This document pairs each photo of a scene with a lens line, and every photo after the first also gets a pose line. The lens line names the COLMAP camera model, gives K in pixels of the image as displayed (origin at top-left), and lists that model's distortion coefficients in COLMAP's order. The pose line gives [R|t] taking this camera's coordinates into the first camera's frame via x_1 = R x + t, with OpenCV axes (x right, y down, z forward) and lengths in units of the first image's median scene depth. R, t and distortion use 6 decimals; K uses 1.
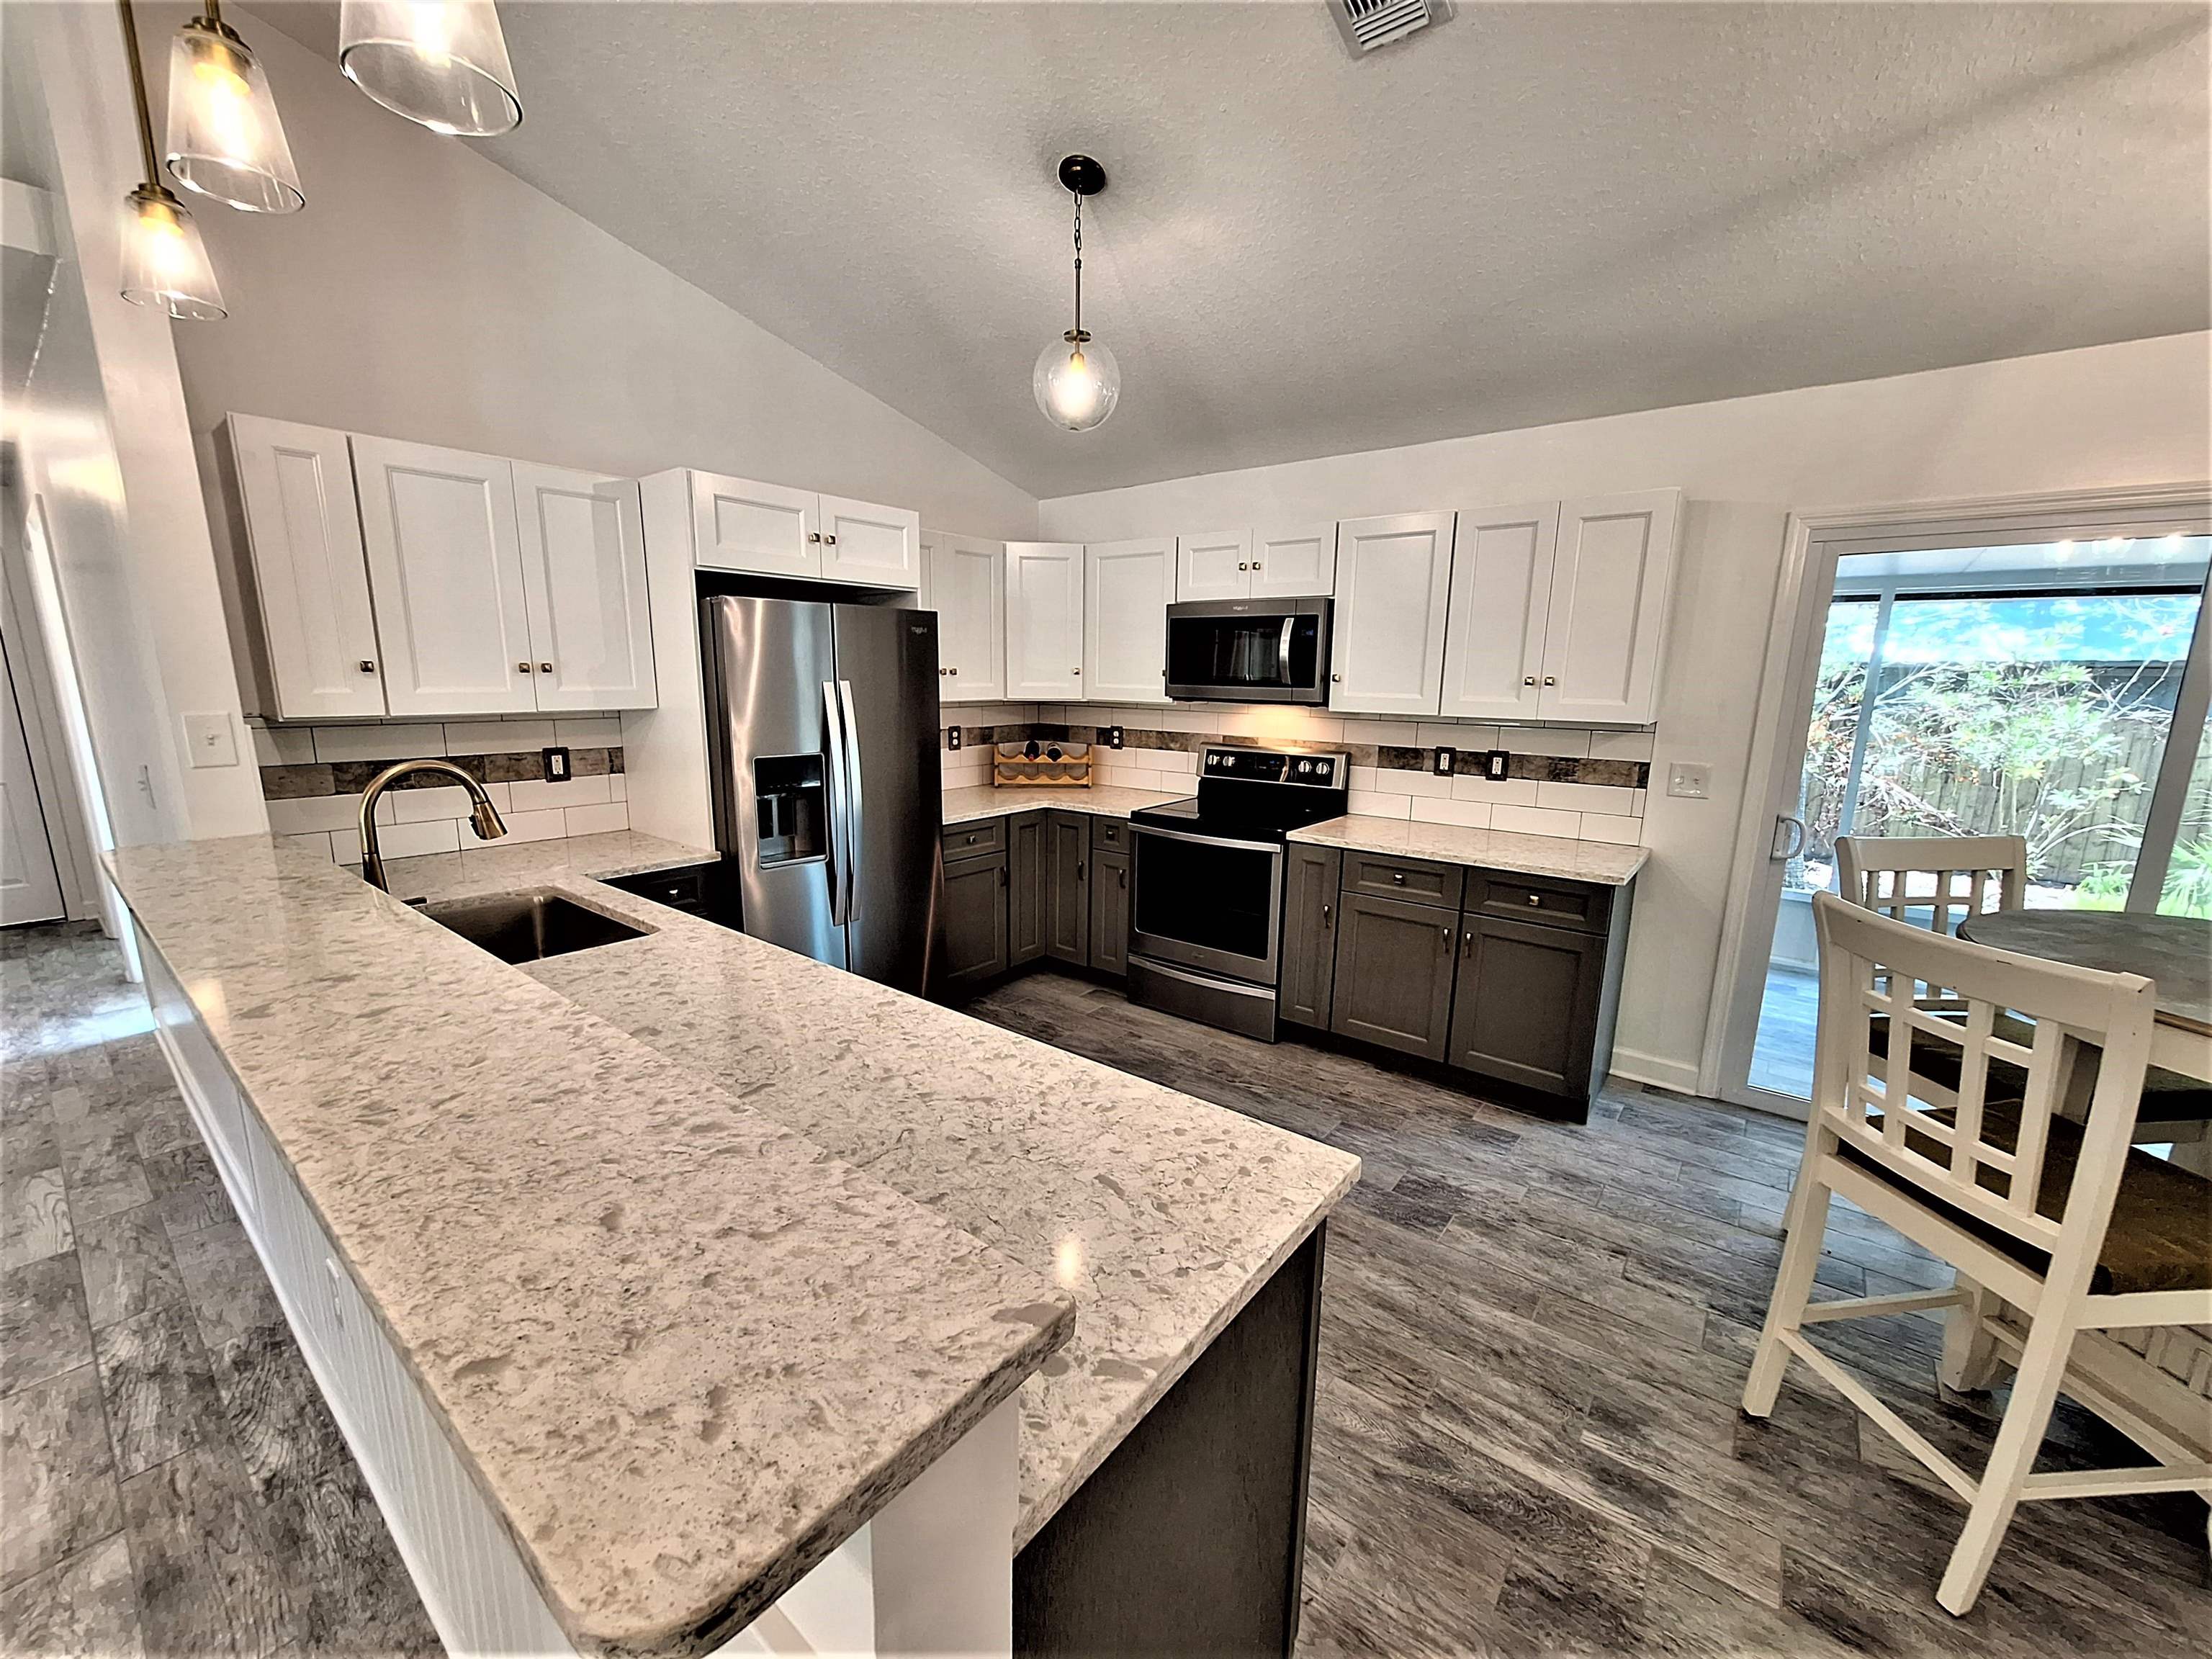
lens RADIAL K [[872.9, 0, 1096.6], [0, 872.9, 844.7], [0, 0, 1]] dist [-0.002809, 0.001159]
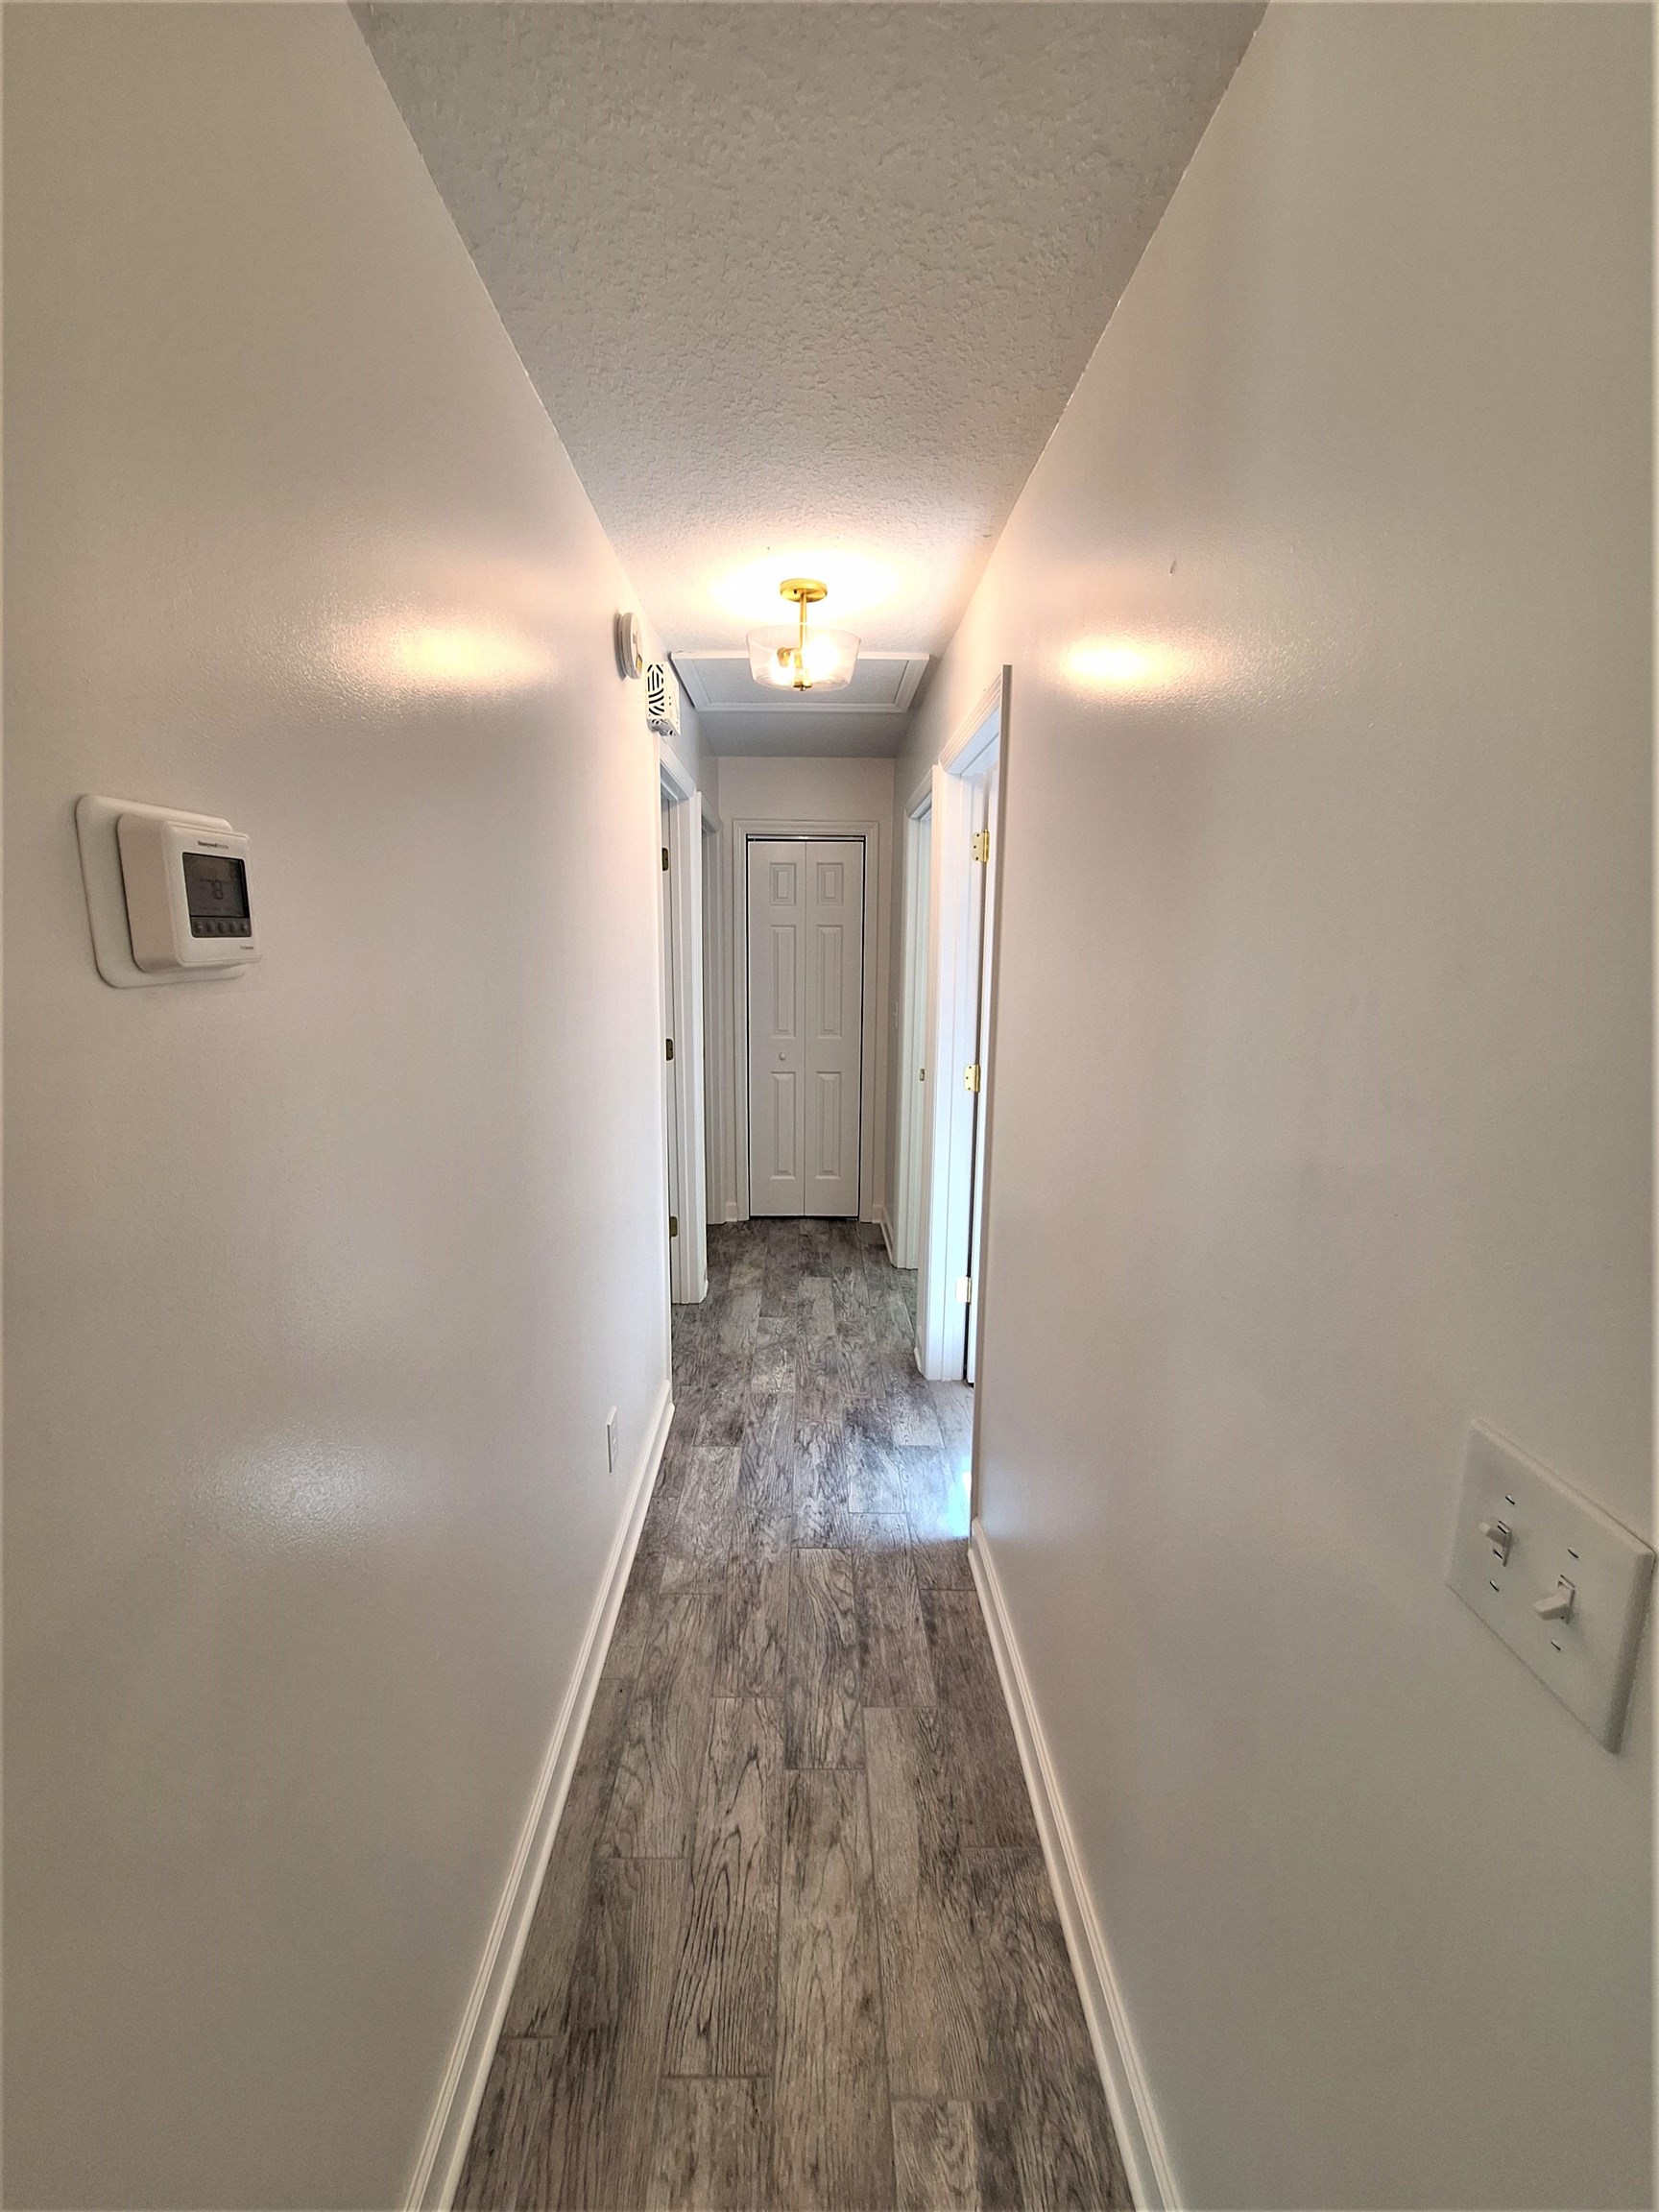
lens RADIAL K [[872.9, 0, 817.8], [0, 872.9, 1100.1], [0, 0, 1]] dist [-0.002809, 0.001159]
pose [[0.632231, 0.136986, -0.762574, -0.817591], [-0.155377, 0.986668, 0.048423, -0.124041], [0.759040, 0.087872, 0.645087, 0.561466]]
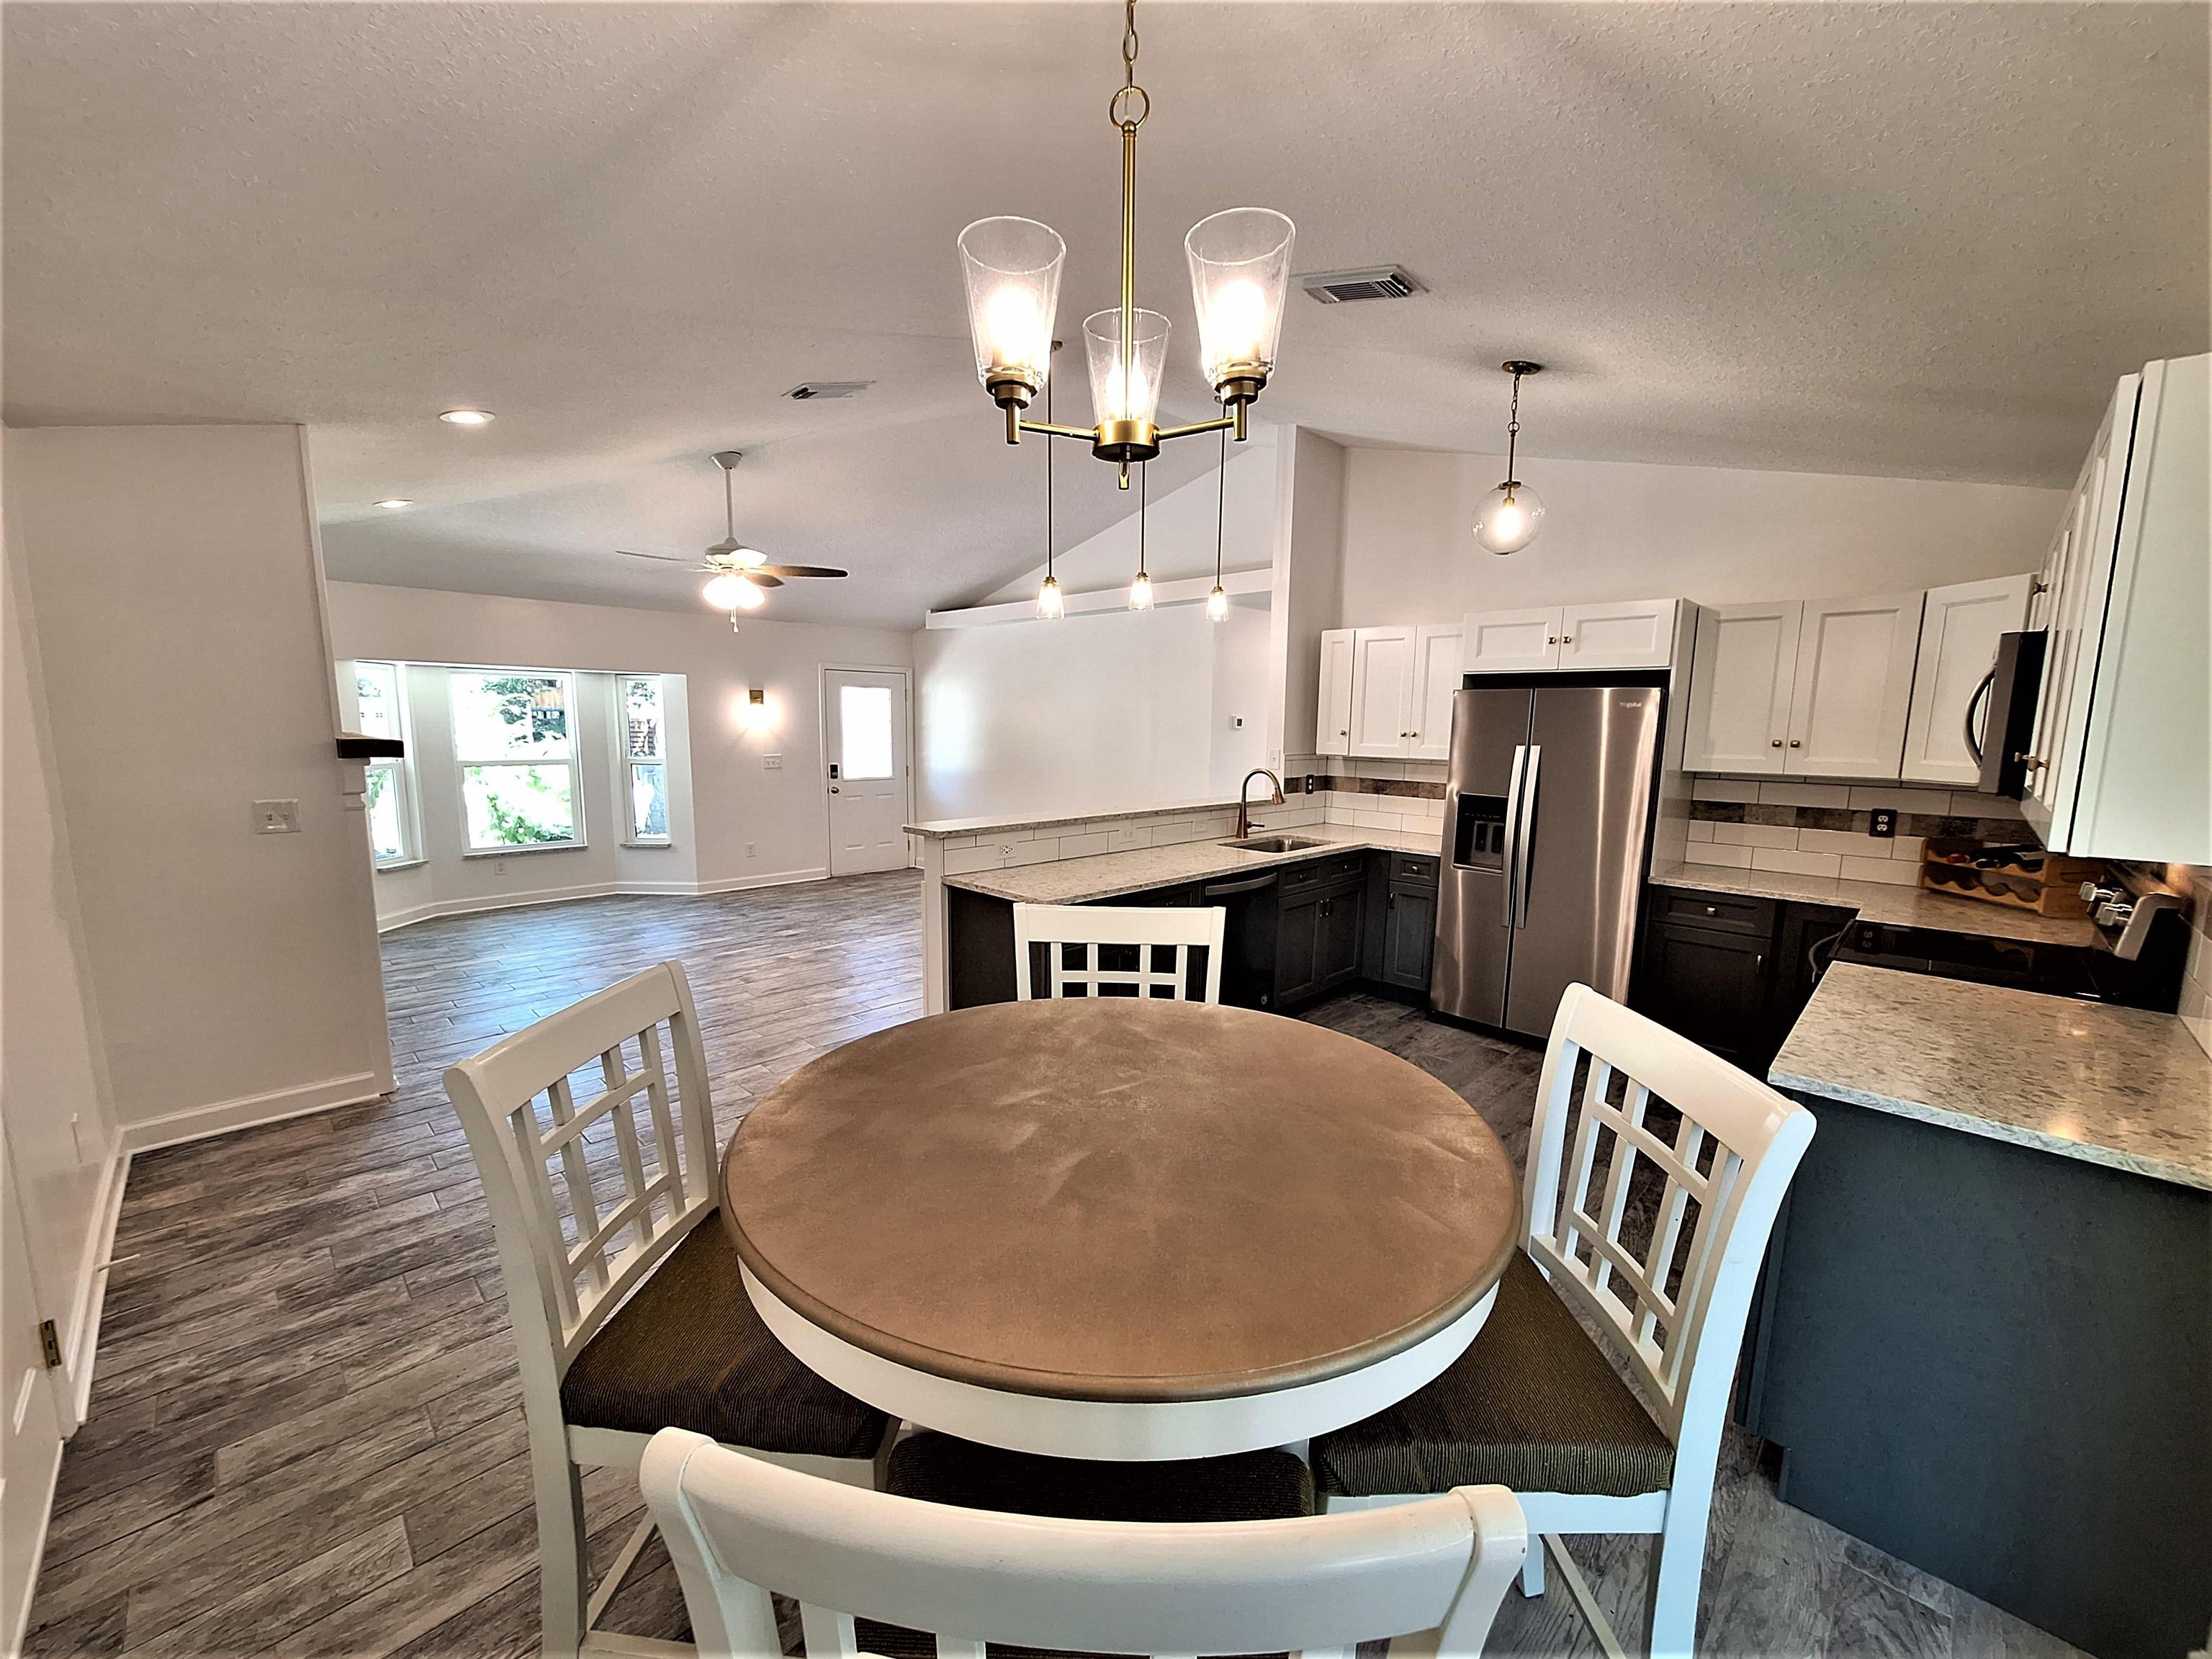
lens RADIAL K [[872.9, 0, 1095.2], [0, 872.9, 850.3], [0, 0, 1]] dist [-0.002809, 0.001159]
pose [[-0.111595, 0.132205, -0.984920, 1.083052], [-0.209802, 0.965637, 0.153388, -0.094314], [0.971354, 0.223756, -0.080024, 0.477866]]
